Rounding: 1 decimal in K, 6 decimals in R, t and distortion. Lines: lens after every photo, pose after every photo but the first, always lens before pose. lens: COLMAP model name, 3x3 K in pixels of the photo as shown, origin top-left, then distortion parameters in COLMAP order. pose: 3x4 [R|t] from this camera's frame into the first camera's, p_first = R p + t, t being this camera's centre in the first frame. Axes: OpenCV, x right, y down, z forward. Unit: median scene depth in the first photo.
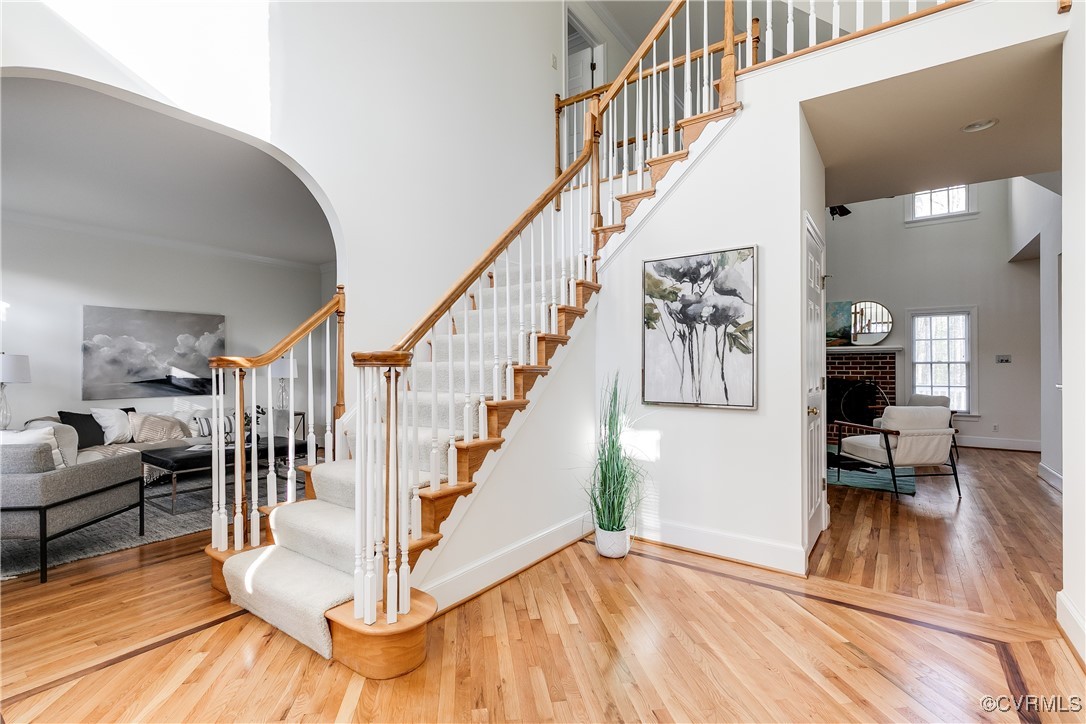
lens RADIAL K [[497.9, 0, 546.1], [0, 497.9, 368.2], [0, 0, 1]] dist [0.003013, 0.000232]
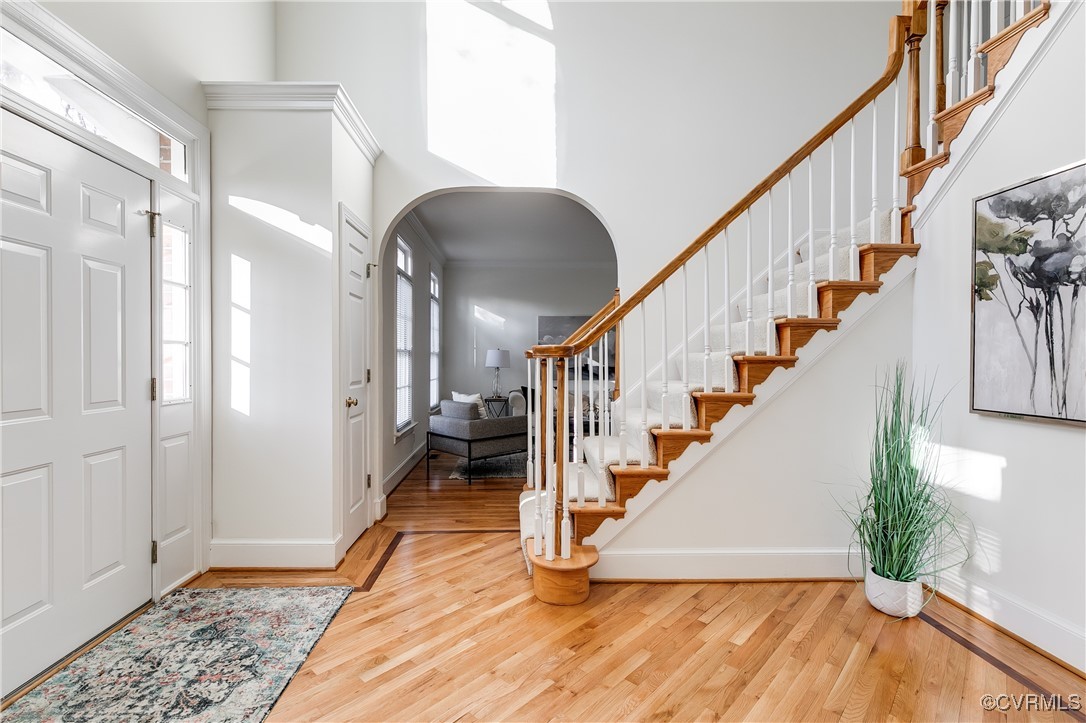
lens RADIAL K [[520.0, 0, 543.0], [0, 520.0, 361.5], [0, 0, 1]] dist [0.002243, 0.000011]
pose [[0.595727, 0.005514, -0.803168, 0.434306], [-0.002333, 0.999984, 0.005134, 0.000500], [0.803183, -0.001185, 0.595731, 0.119650]]
